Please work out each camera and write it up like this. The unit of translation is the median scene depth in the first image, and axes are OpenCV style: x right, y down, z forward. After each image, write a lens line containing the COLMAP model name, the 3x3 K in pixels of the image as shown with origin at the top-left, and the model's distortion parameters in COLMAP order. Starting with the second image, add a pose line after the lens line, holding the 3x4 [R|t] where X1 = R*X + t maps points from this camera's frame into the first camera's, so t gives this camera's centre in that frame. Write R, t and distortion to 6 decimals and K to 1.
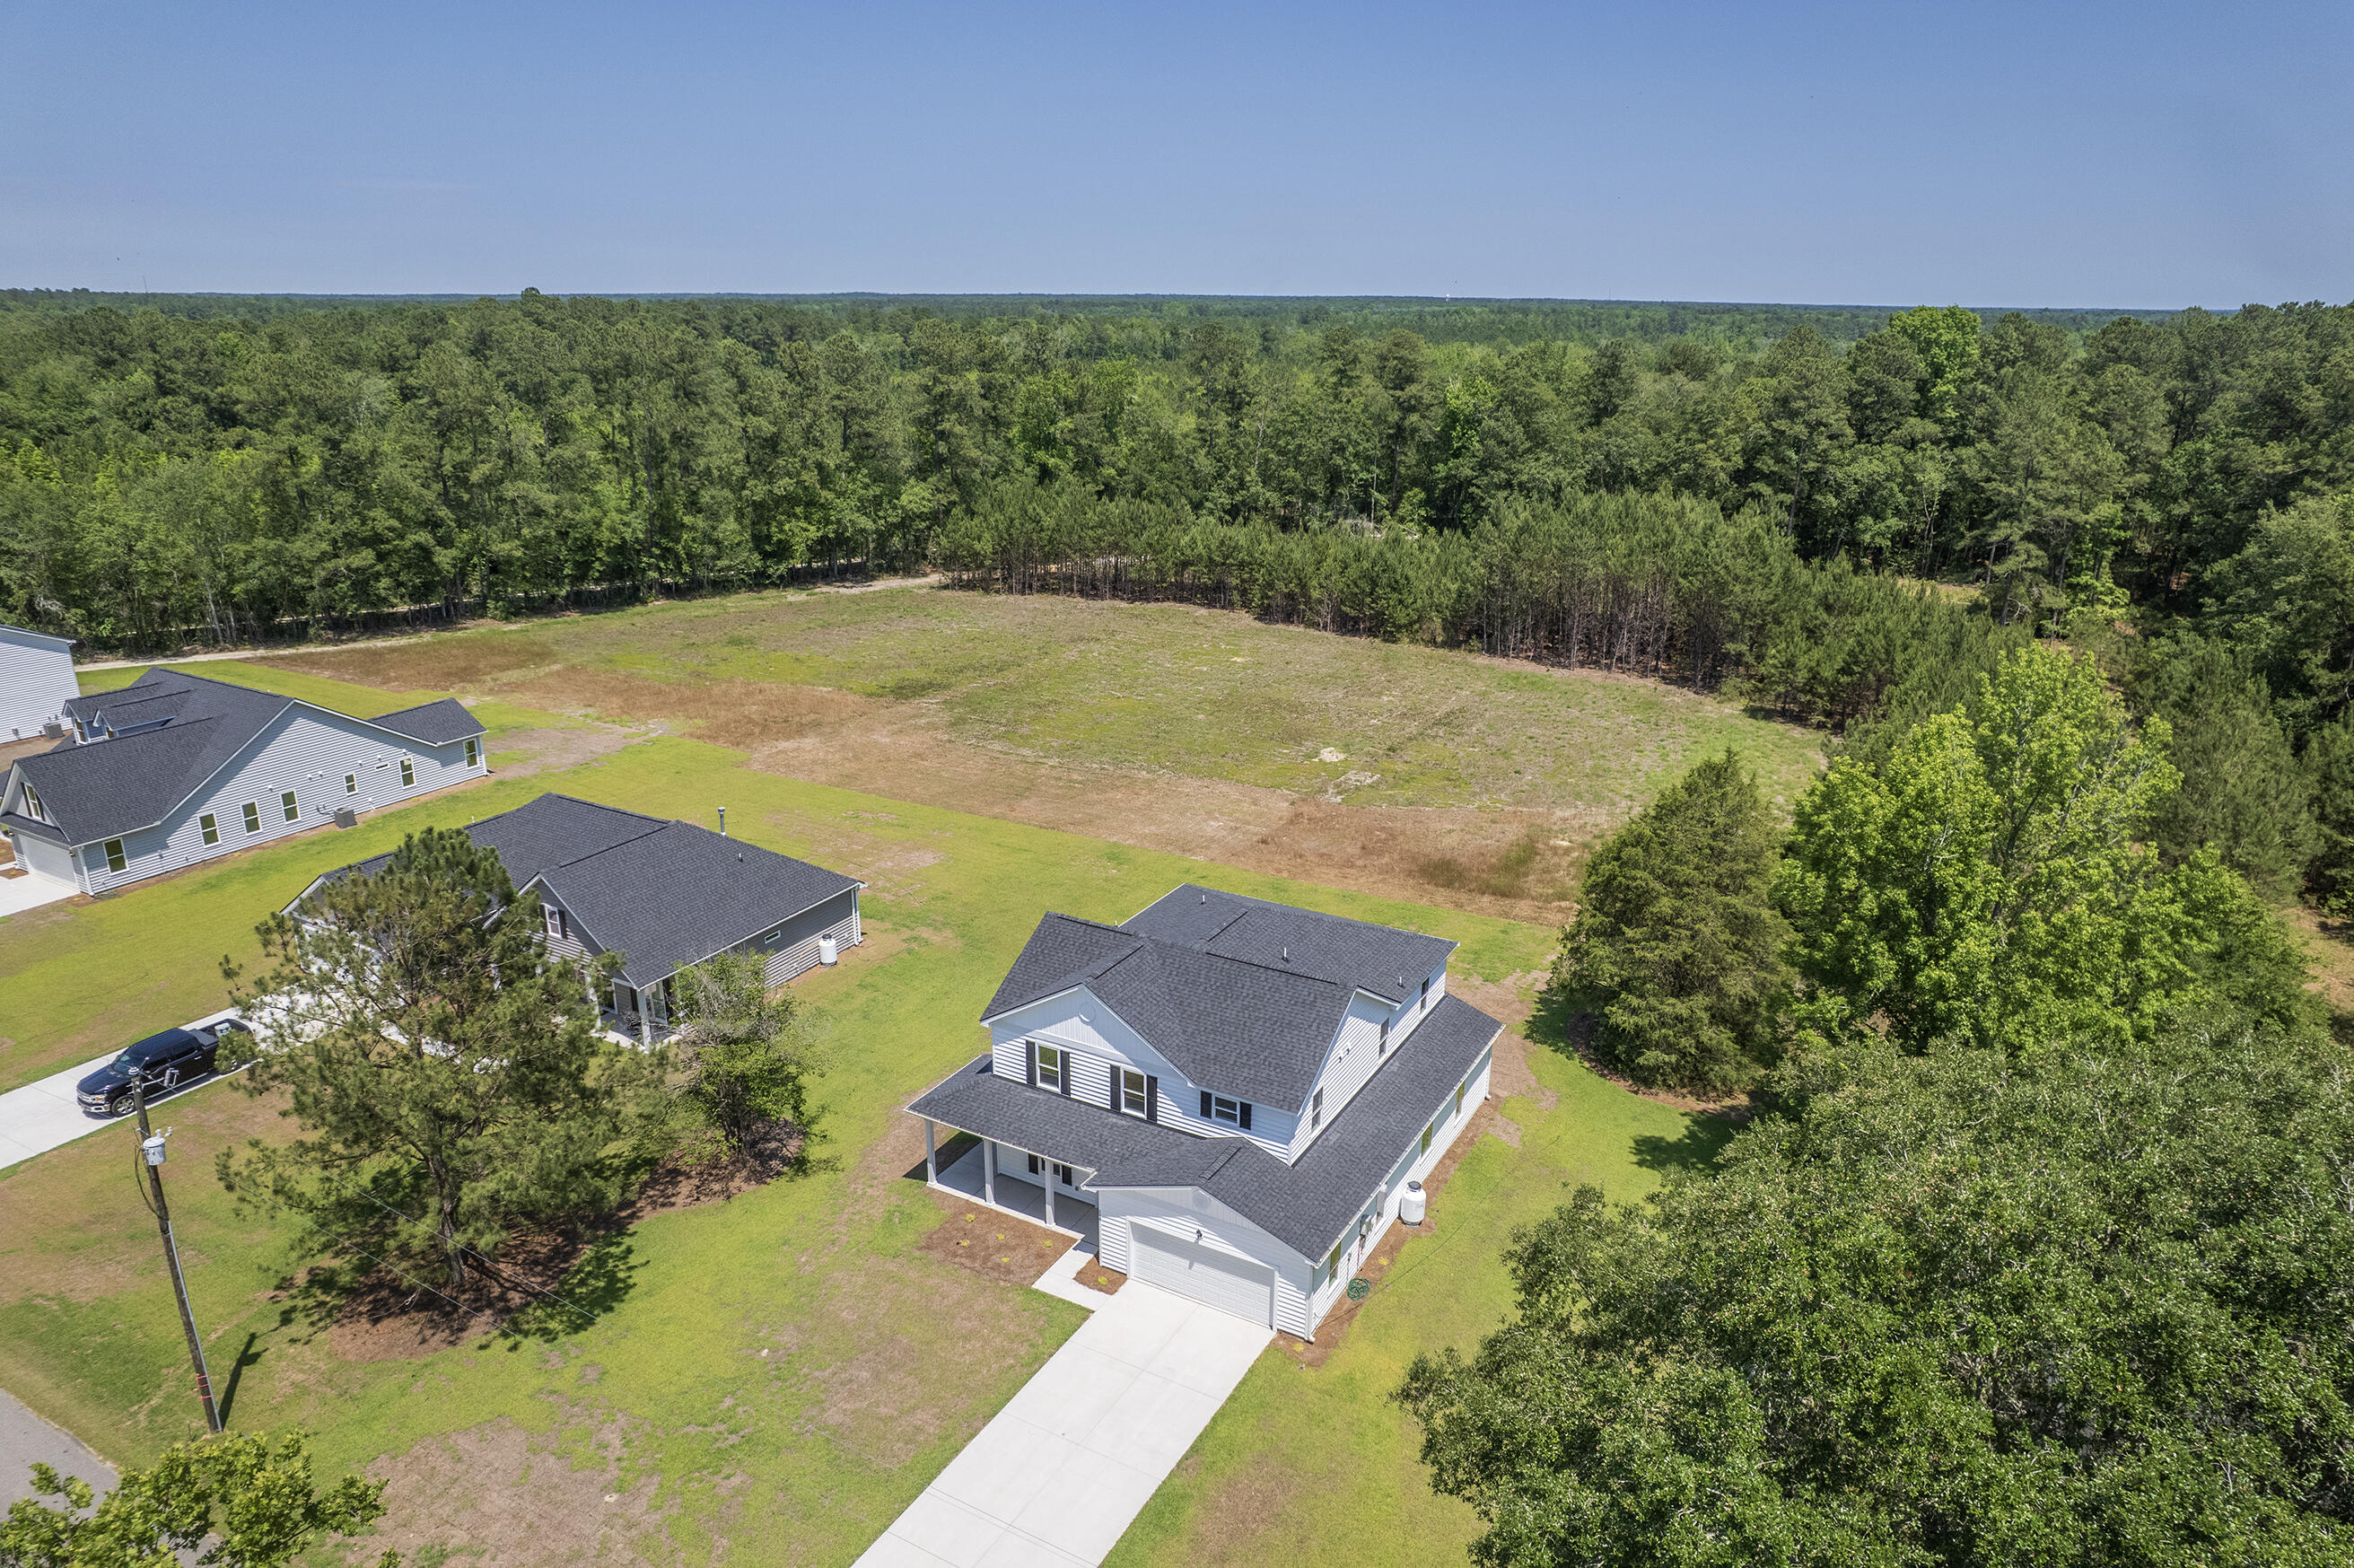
lens RADIAL K [[1502.7, 0, 1179.1], [0, 1502.7, 810.2], [0, 0, 1]] dist [-0.074349, 0.063722]
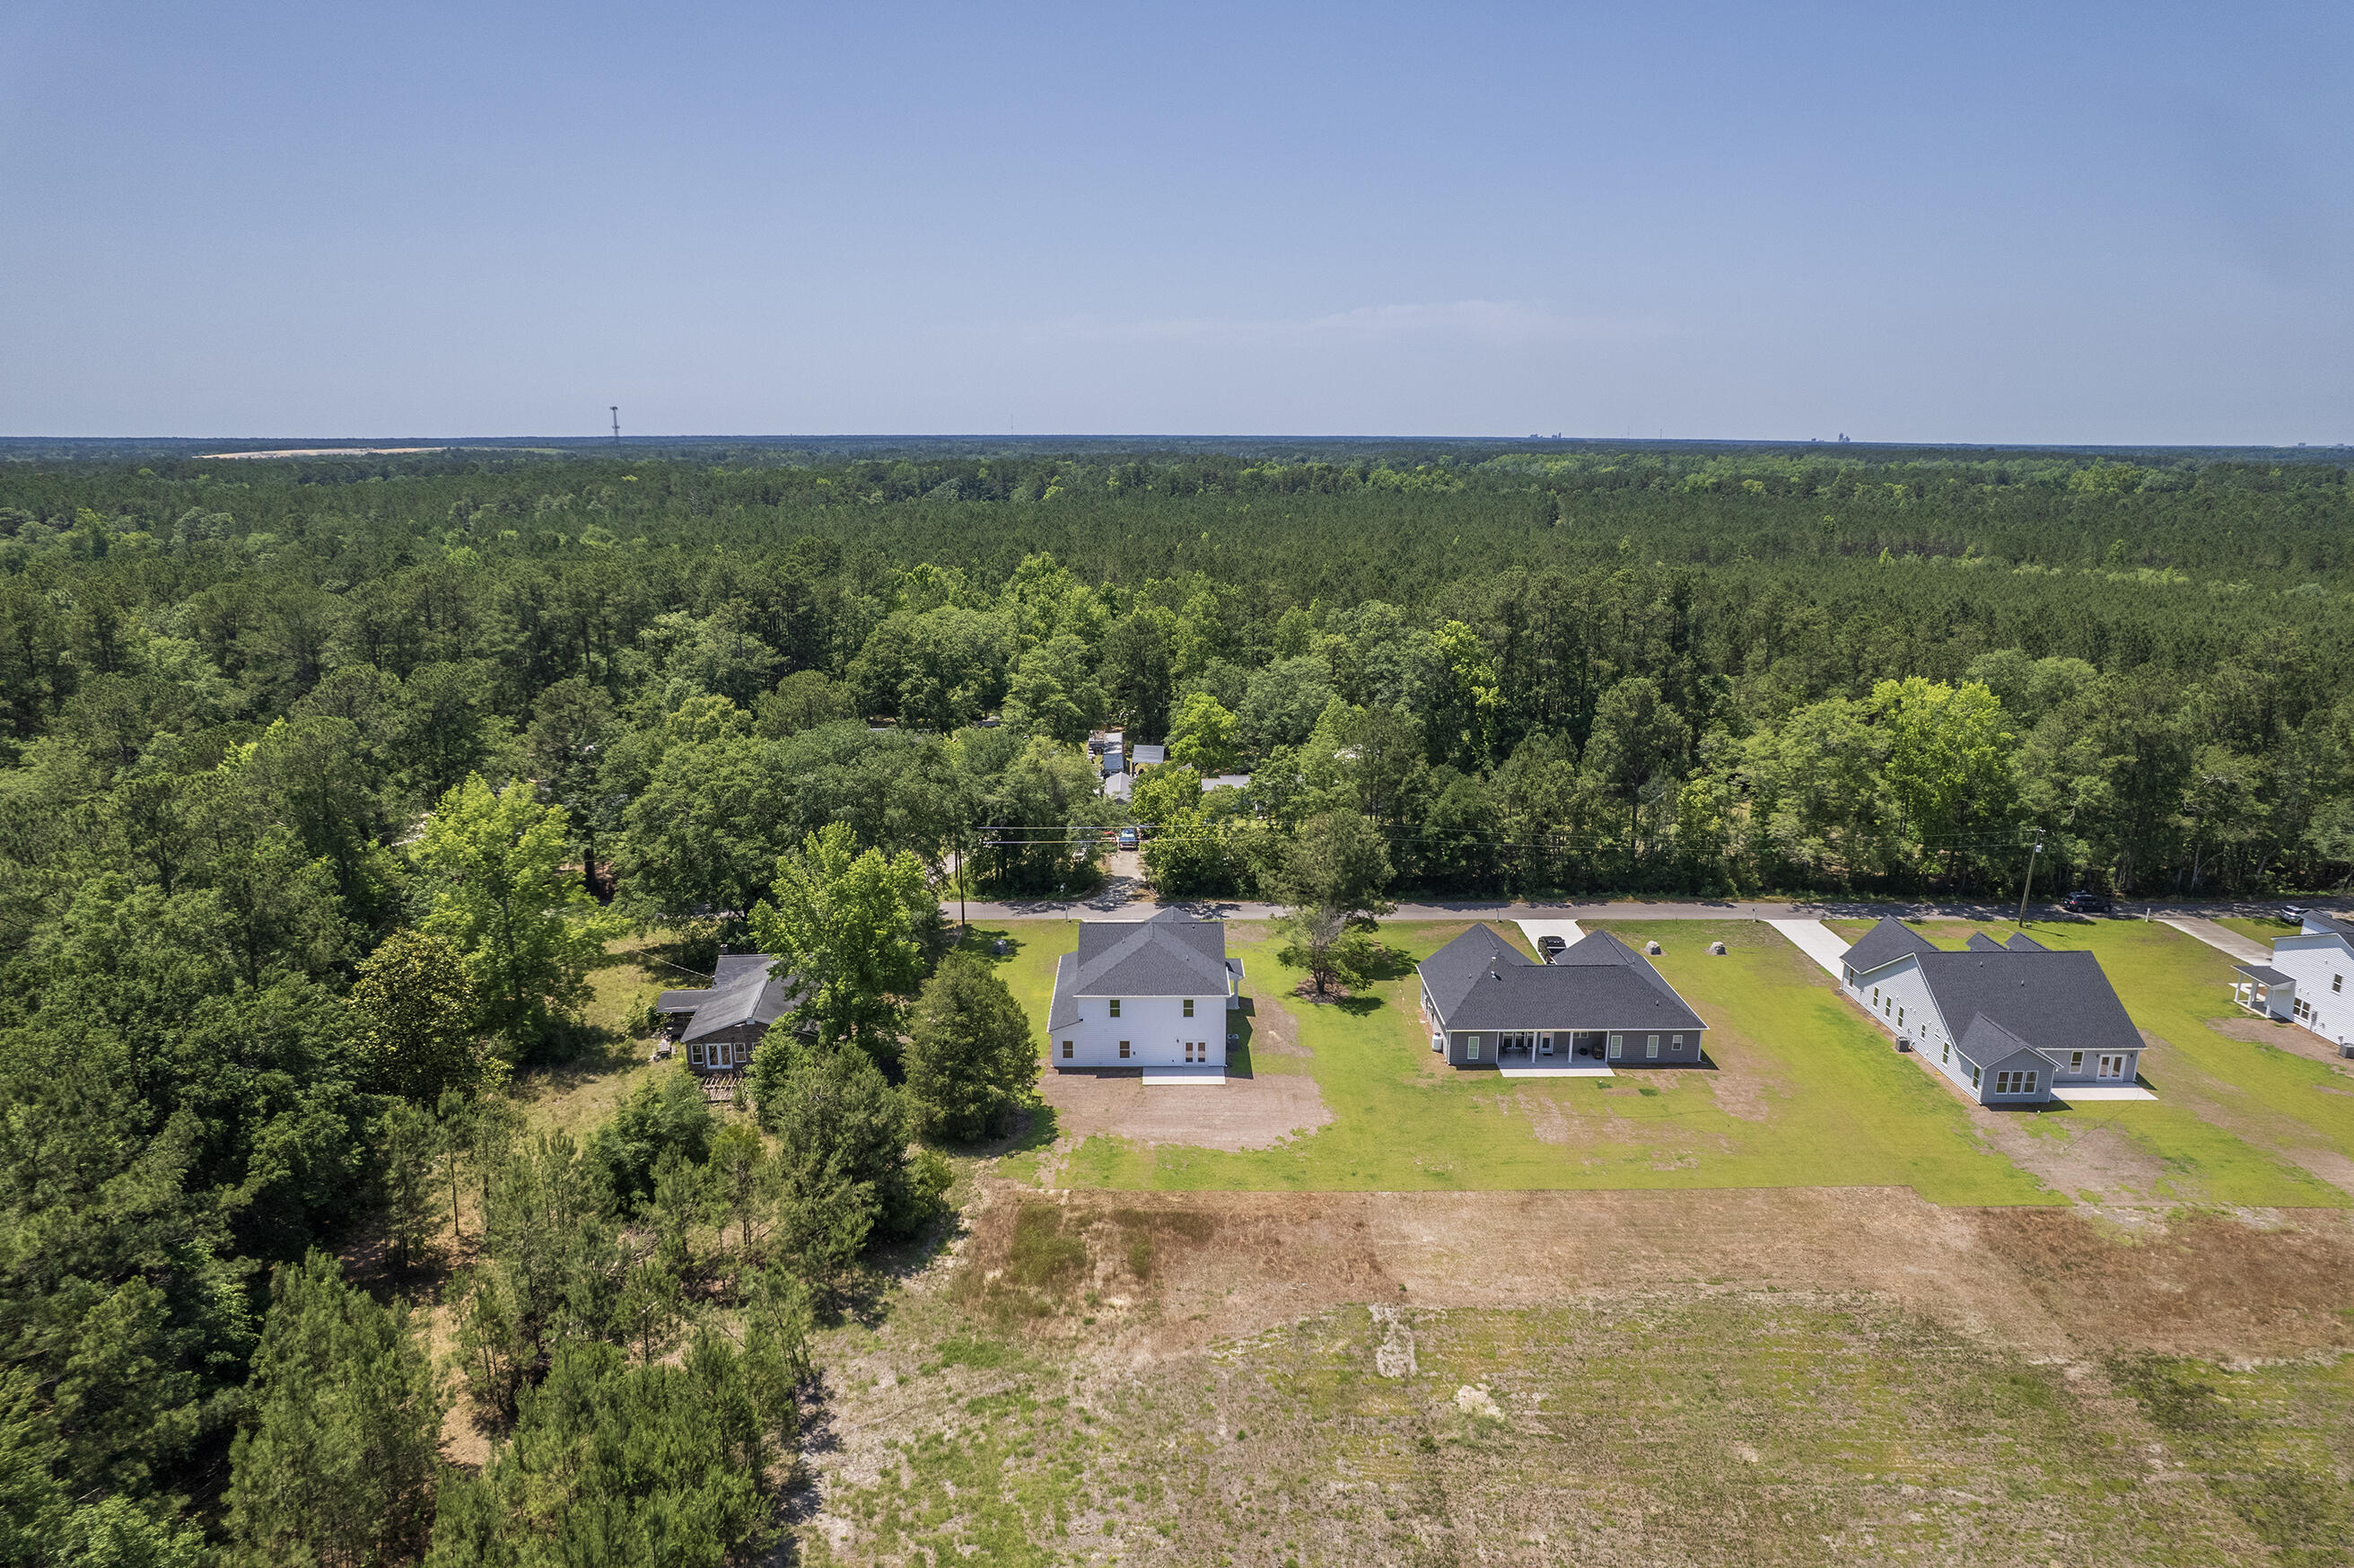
lens RADIAL K [[1502.7, 0, 1181.9], [0, 1502.7, 792.8], [0, 0, 1]] dist [-0.074349, 0.063722]
pose [[-0.862813, 0.109448, -0.493533, 0.534333], [-0.174670, 0.851608, 0.494221, -0.606024], [0.474388, 0.512625, -0.715661, 1.237443]]
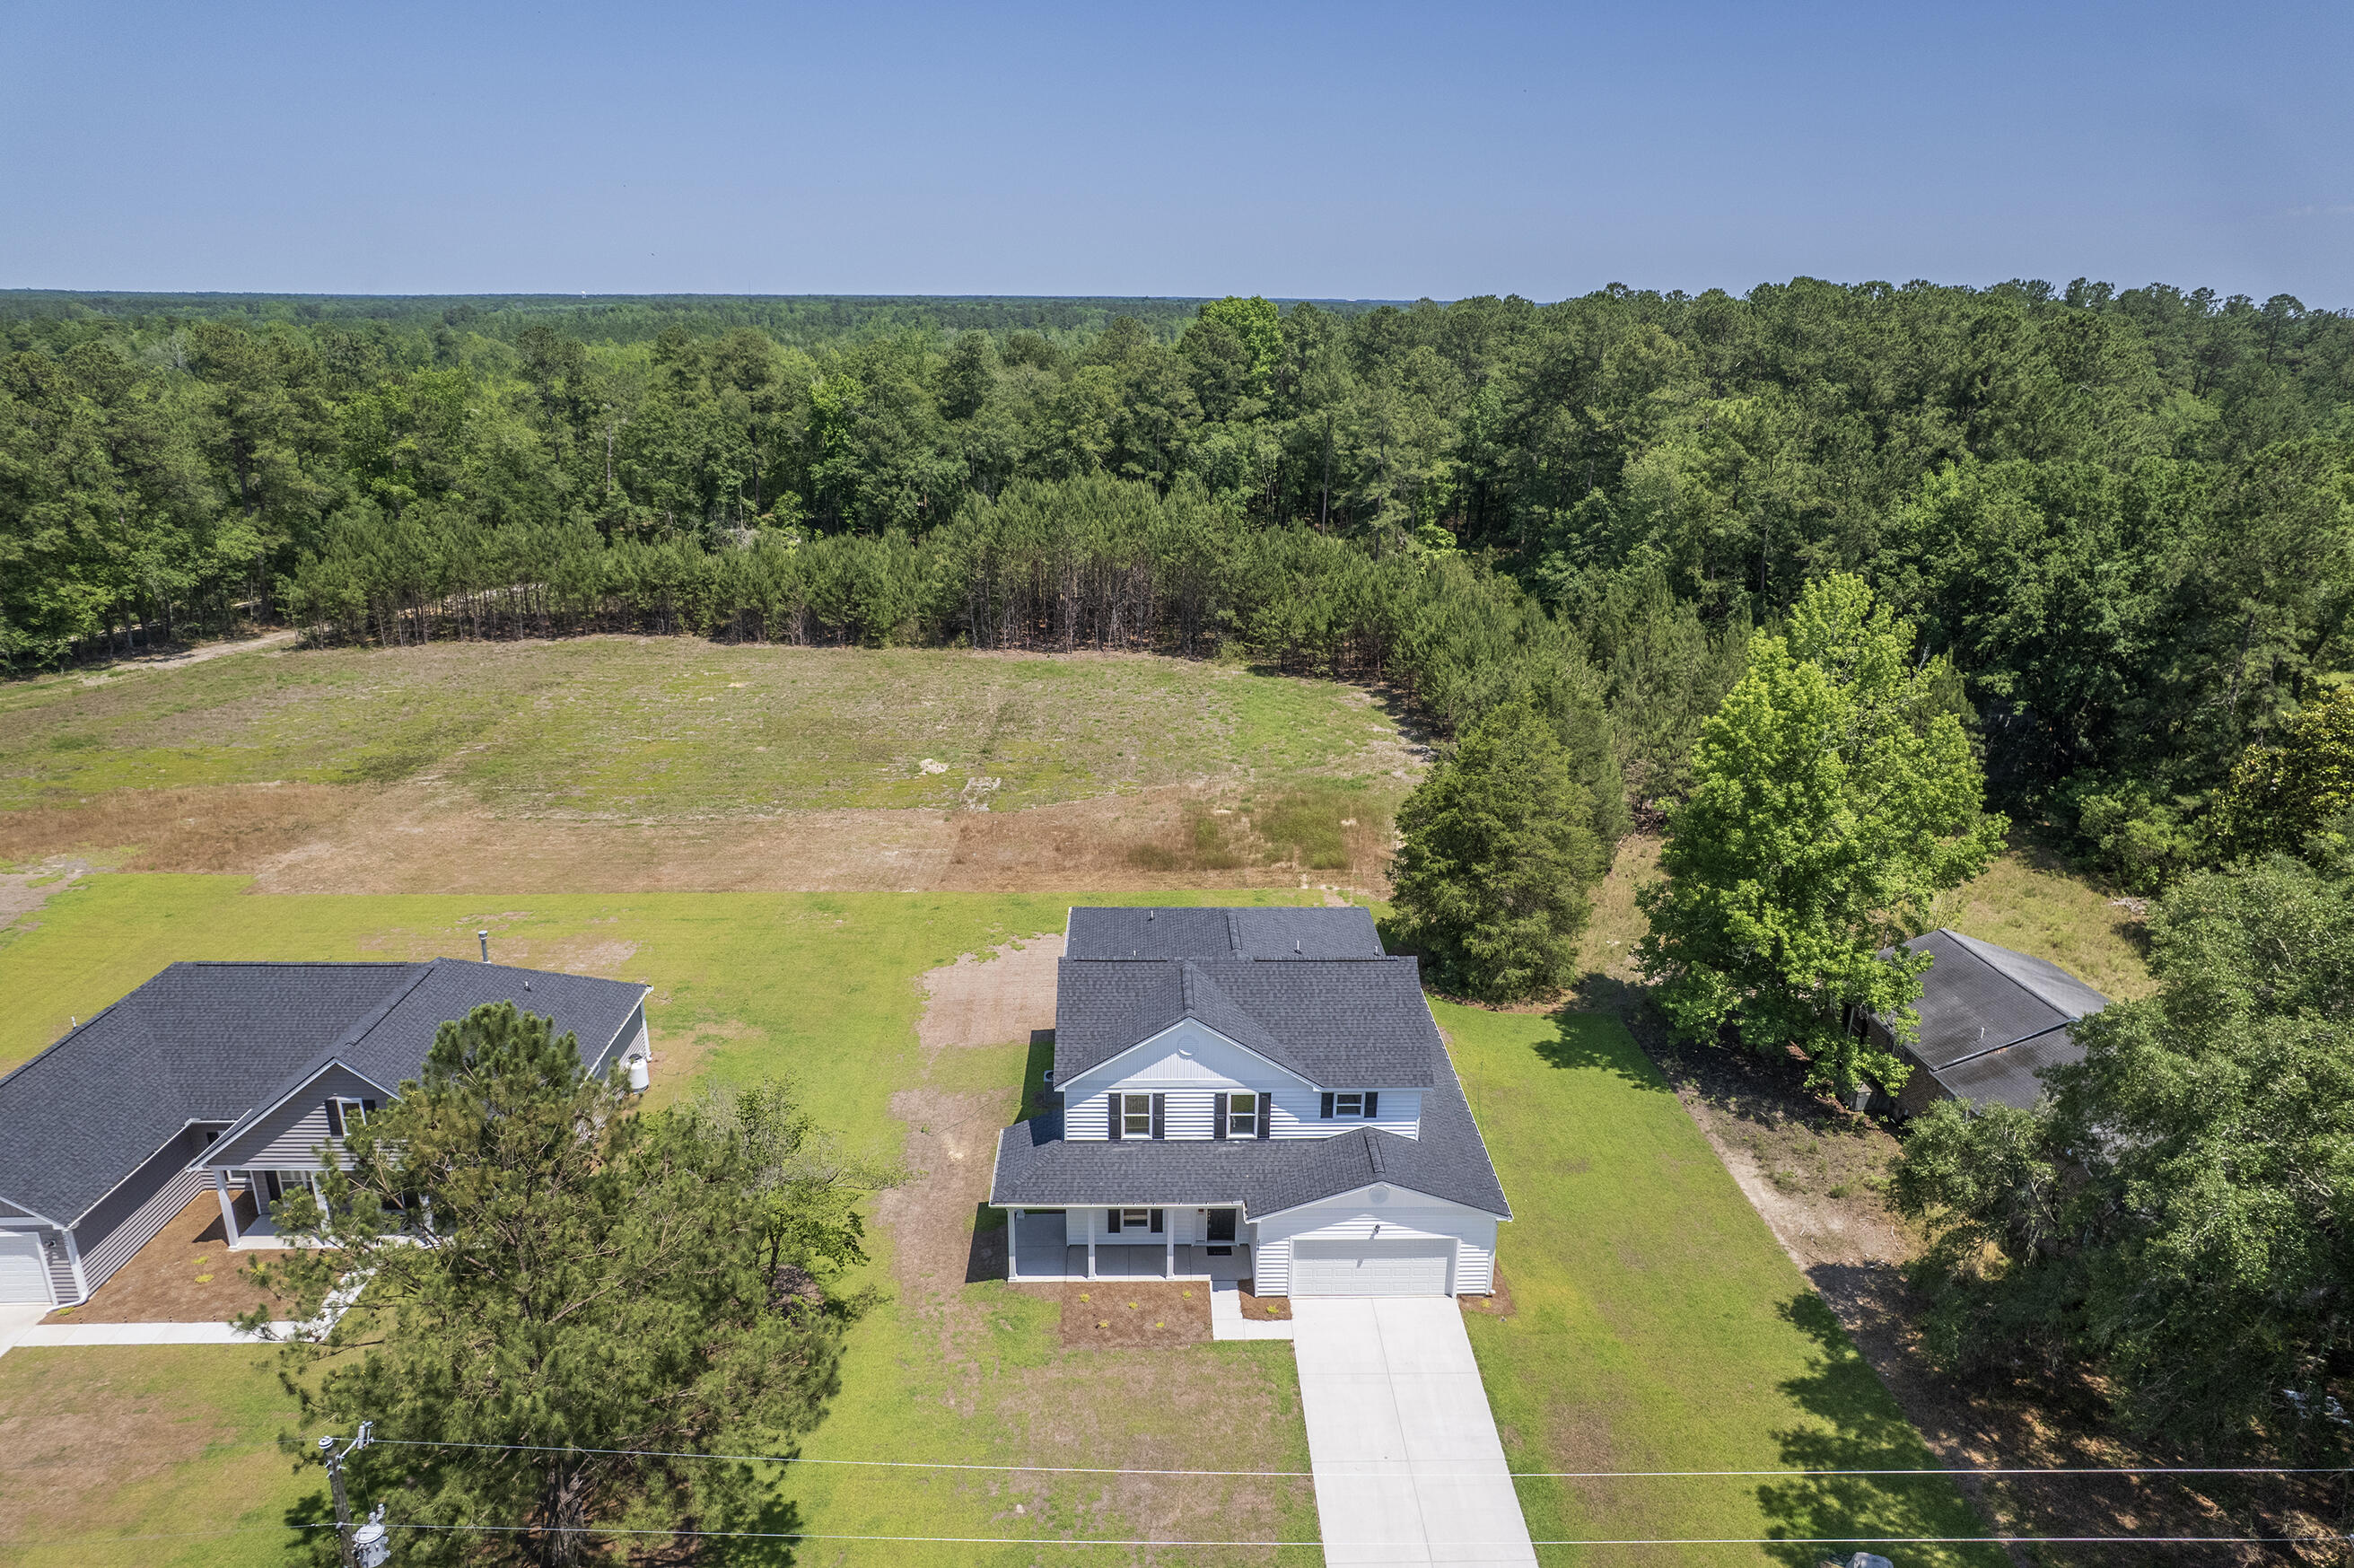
lens RADIAL K [[1502.7, 0, 1182.6], [0, 1502.7, 811.9], [0, 0, 1]] dist [-0.074349, 0.063722]
pose [[0.857770, -0.165657, 0.486610, -0.224943], [0.163406, 0.985419, 0.047424, -0.025958], [-0.487370, 0.038836, 0.872331, 0.072420]]
